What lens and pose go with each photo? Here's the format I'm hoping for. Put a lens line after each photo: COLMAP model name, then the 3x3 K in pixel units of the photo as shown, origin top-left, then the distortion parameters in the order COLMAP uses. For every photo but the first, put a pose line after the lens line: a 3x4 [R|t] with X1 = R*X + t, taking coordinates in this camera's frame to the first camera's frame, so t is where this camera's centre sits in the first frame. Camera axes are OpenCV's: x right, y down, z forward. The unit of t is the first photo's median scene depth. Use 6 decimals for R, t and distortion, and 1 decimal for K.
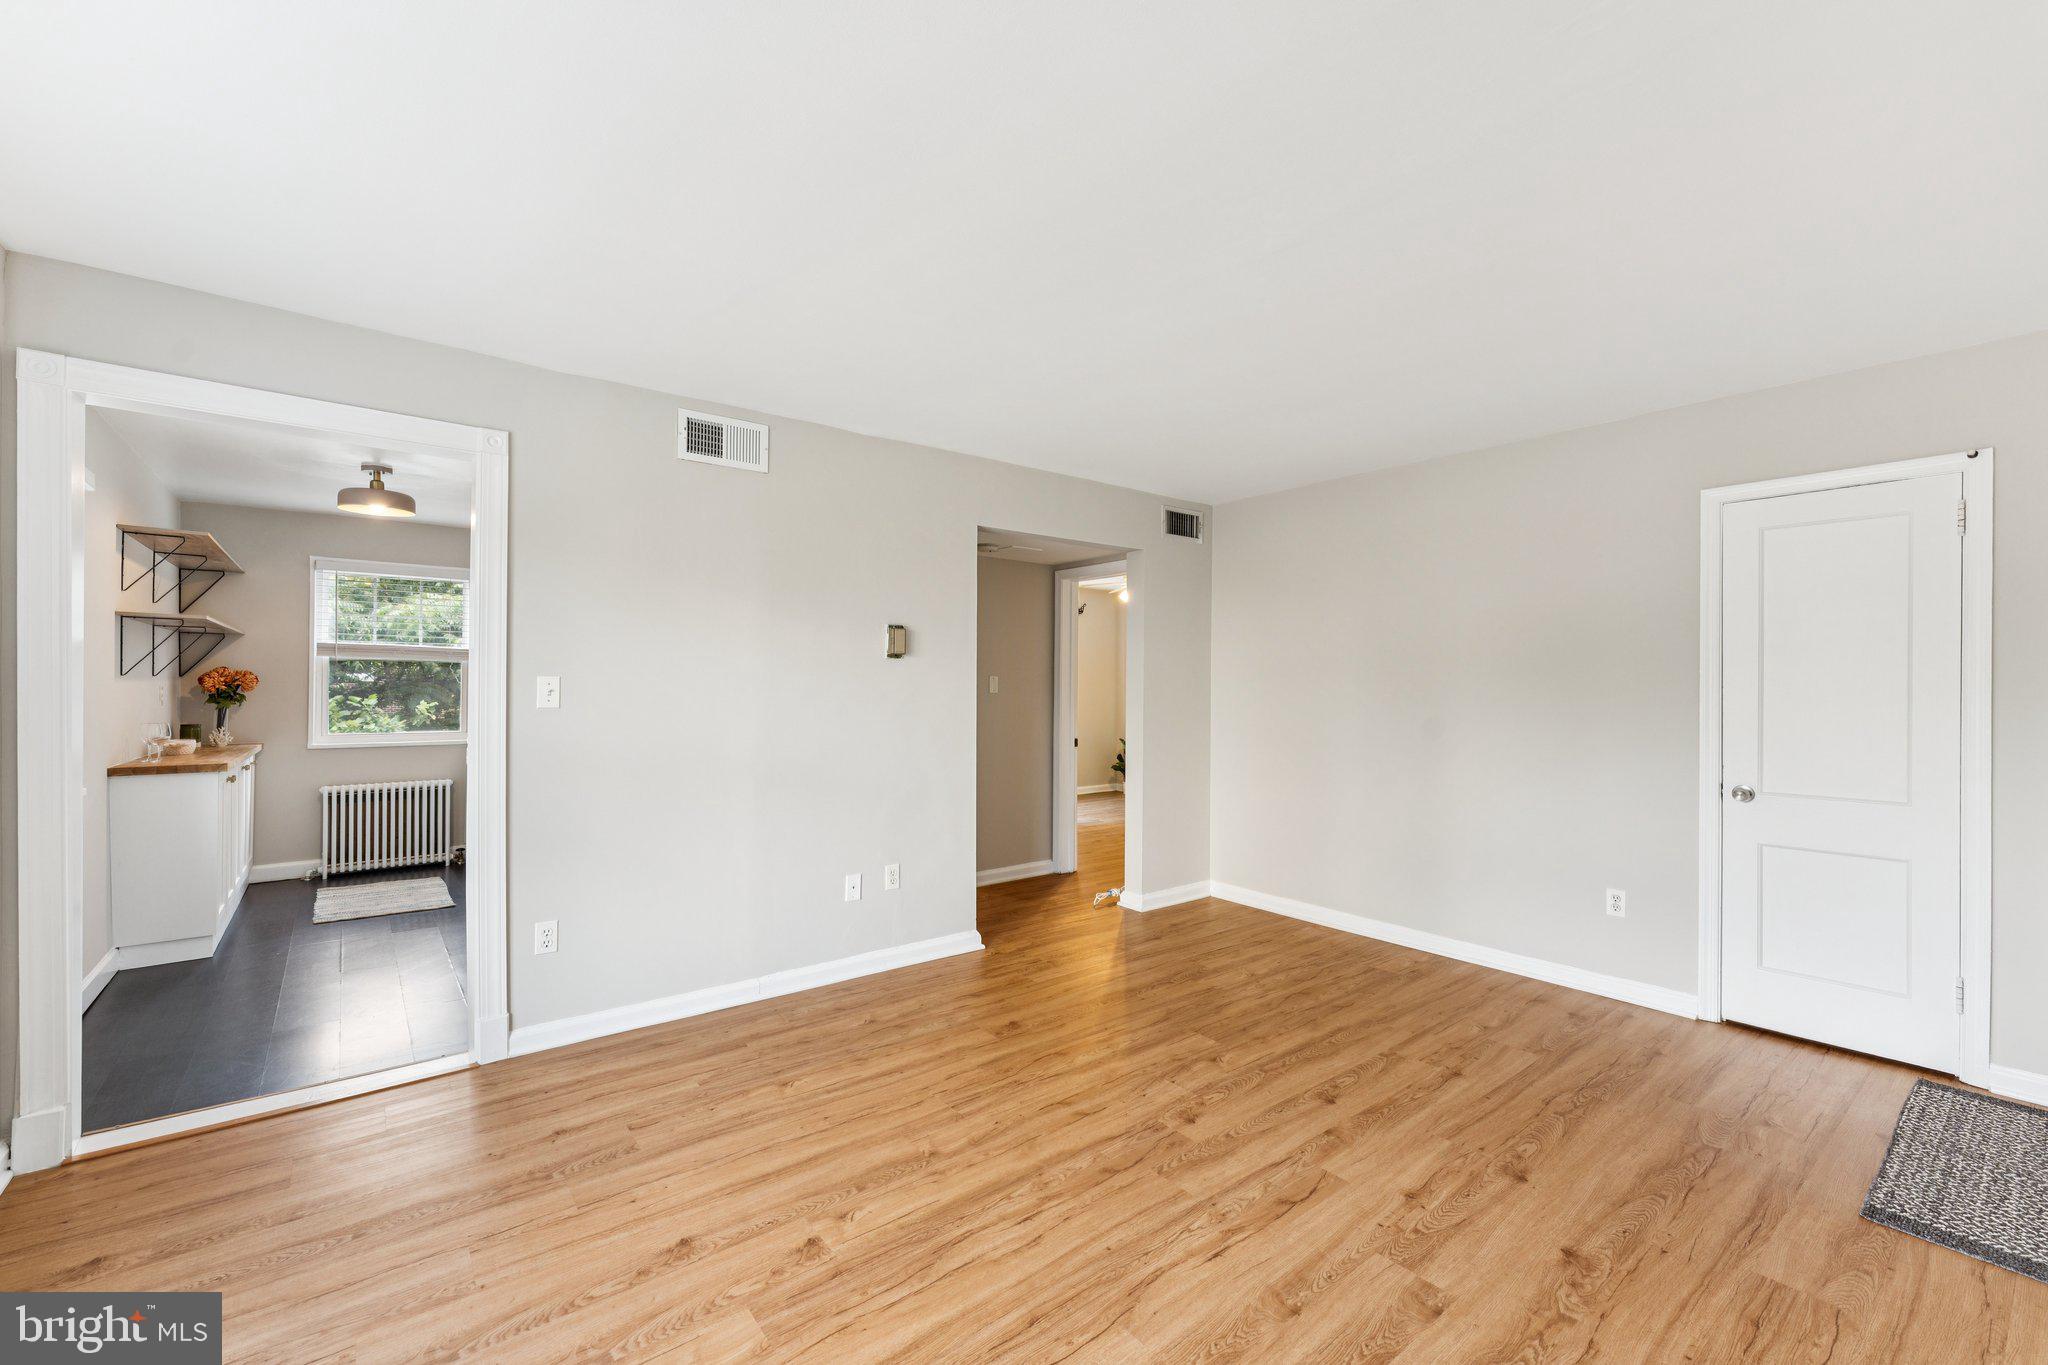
lens RADIAL K [[816.9, 0, 1035.1], [0, 816.9, 687.5], [0, 0, 1]] dist [0.002573, 0.000206]
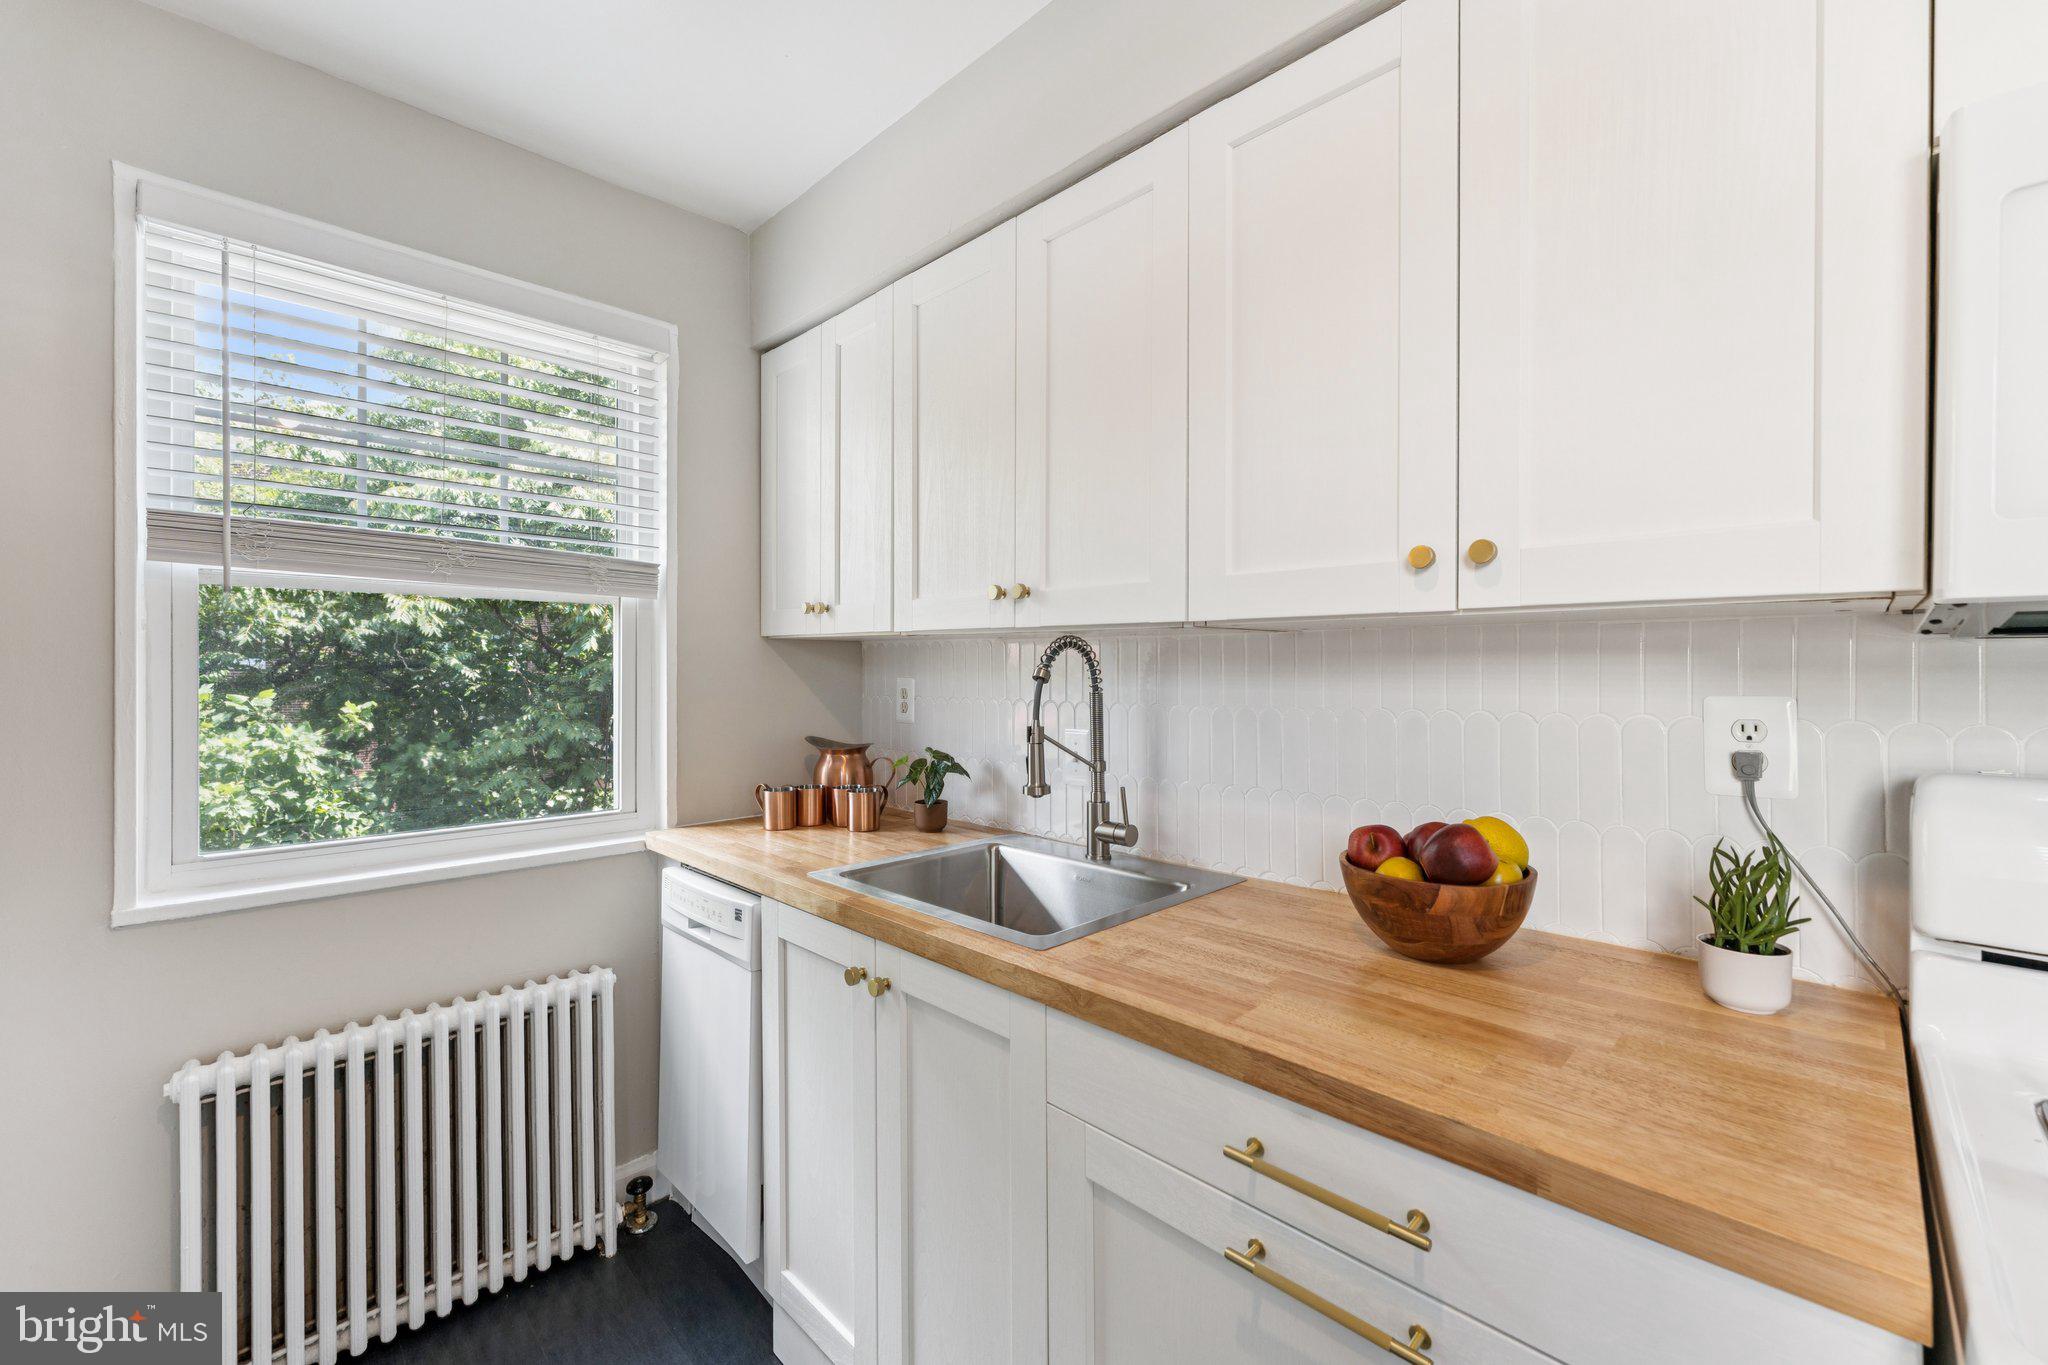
lens RADIAL K [[833.5, 0, 1024.0], [0, 833.5, 682.5], [0, 0, 1]] dist [-0.001068, -0.000377]
pose [[0.997223, -0.004826, 0.074321, -0.658194], [0.004178, 0.999952, 0.008871, -0.001153], [-0.074360, -0.008536, 0.997195, 0.759943]]
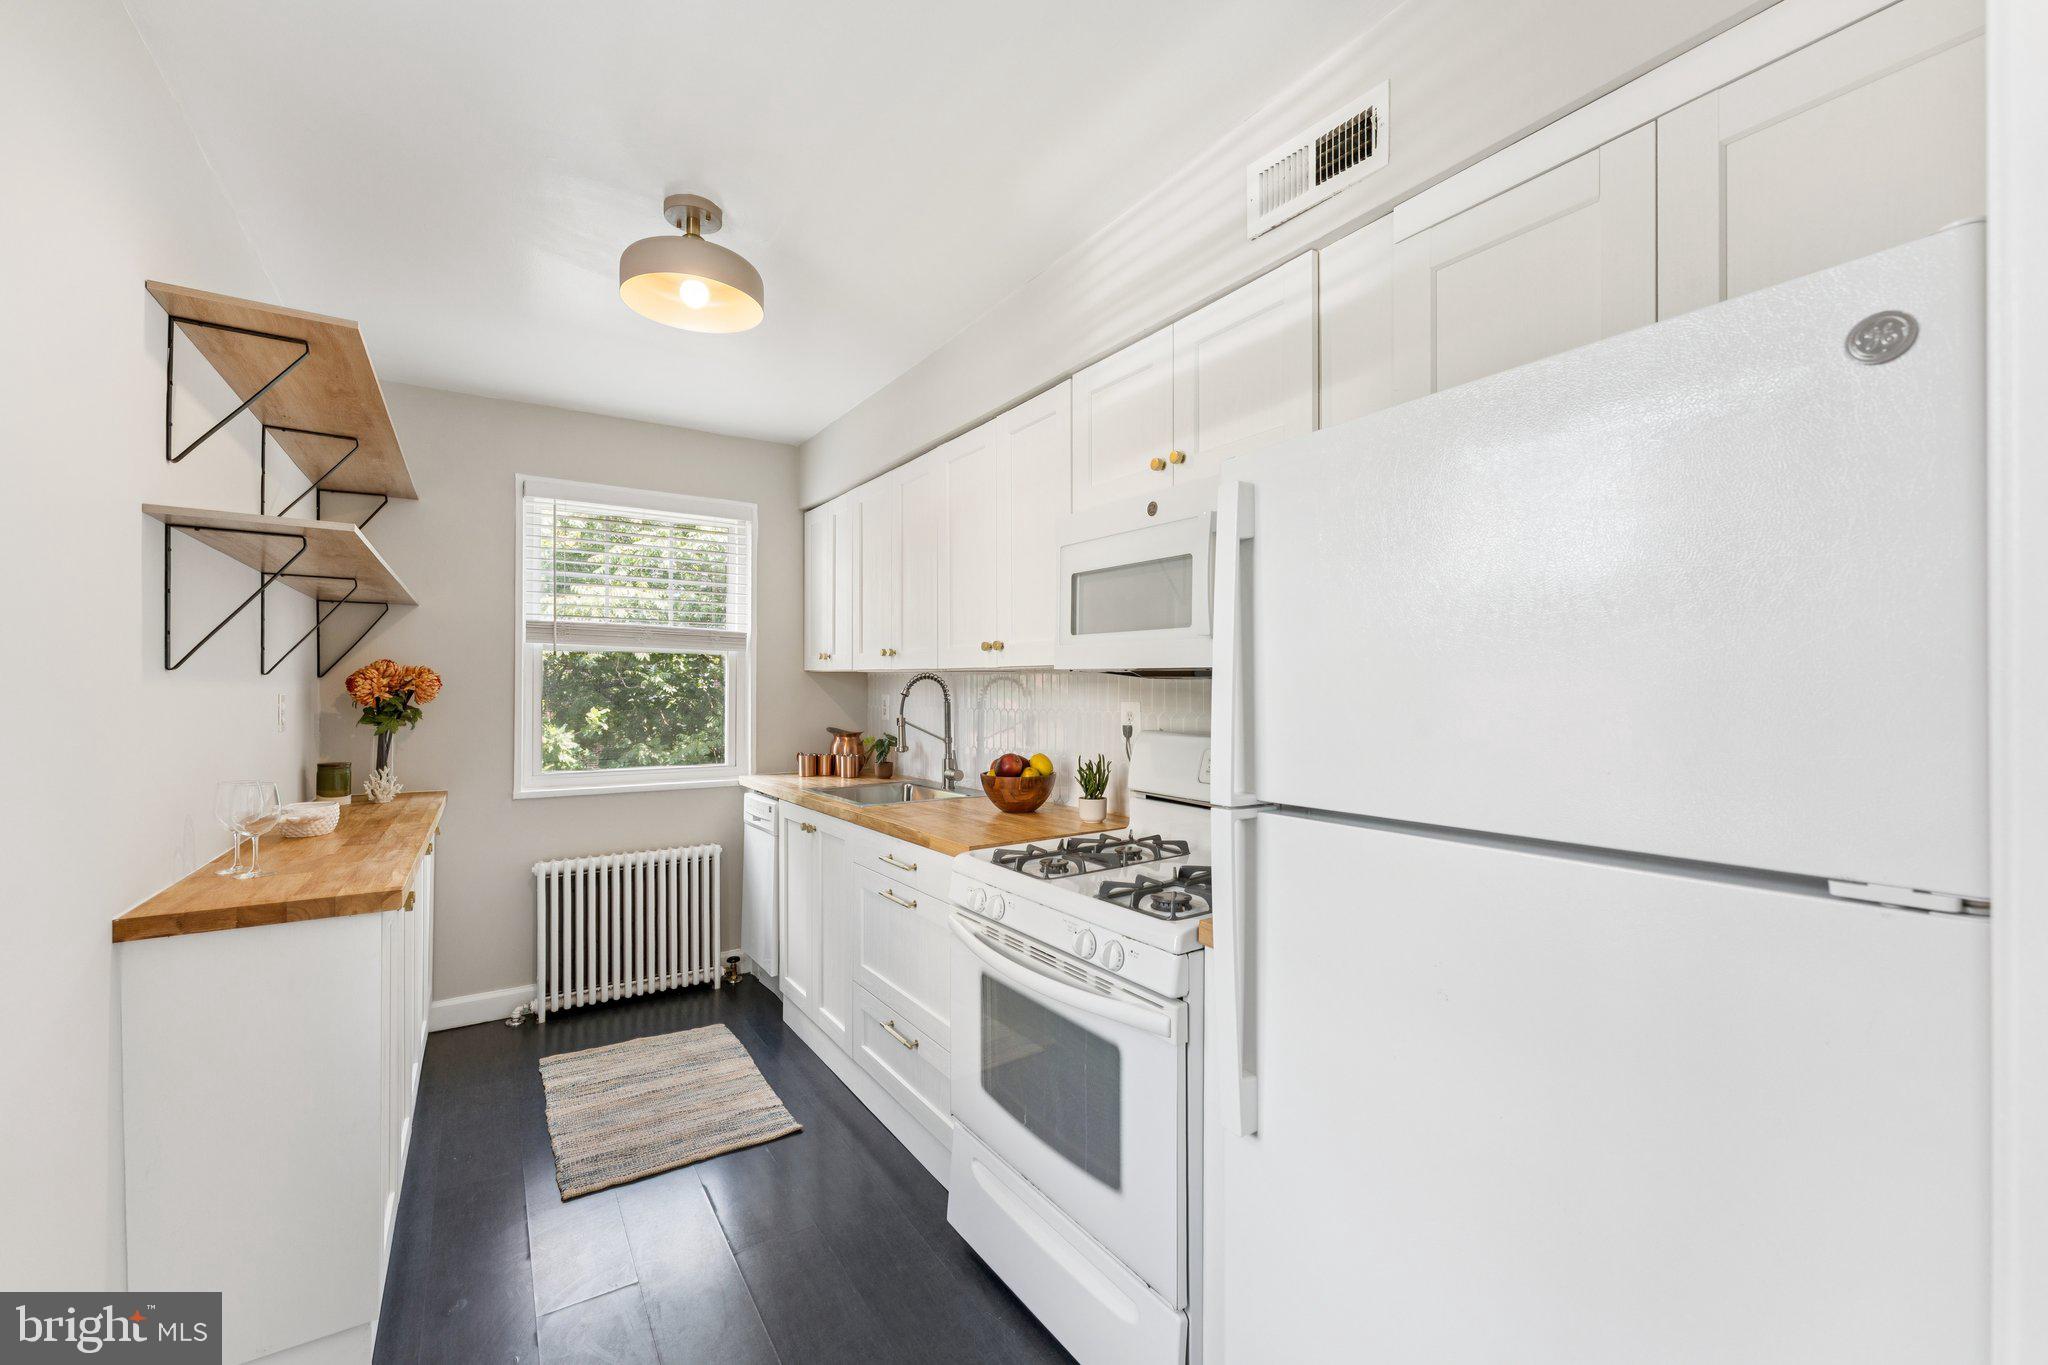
lens RADIAL K [[806.5, 0, 1012.8], [0, 806.5, 691.5], [0, 0, 1]] dist [-0.000138, -0.000019]
pose [[0.993488, -0.003411, -0.113882, -0.486072], [0.003377, 0.999994, -0.000489, -0.001513], [0.113883, 0.000101, 0.993494, 0.484267]]
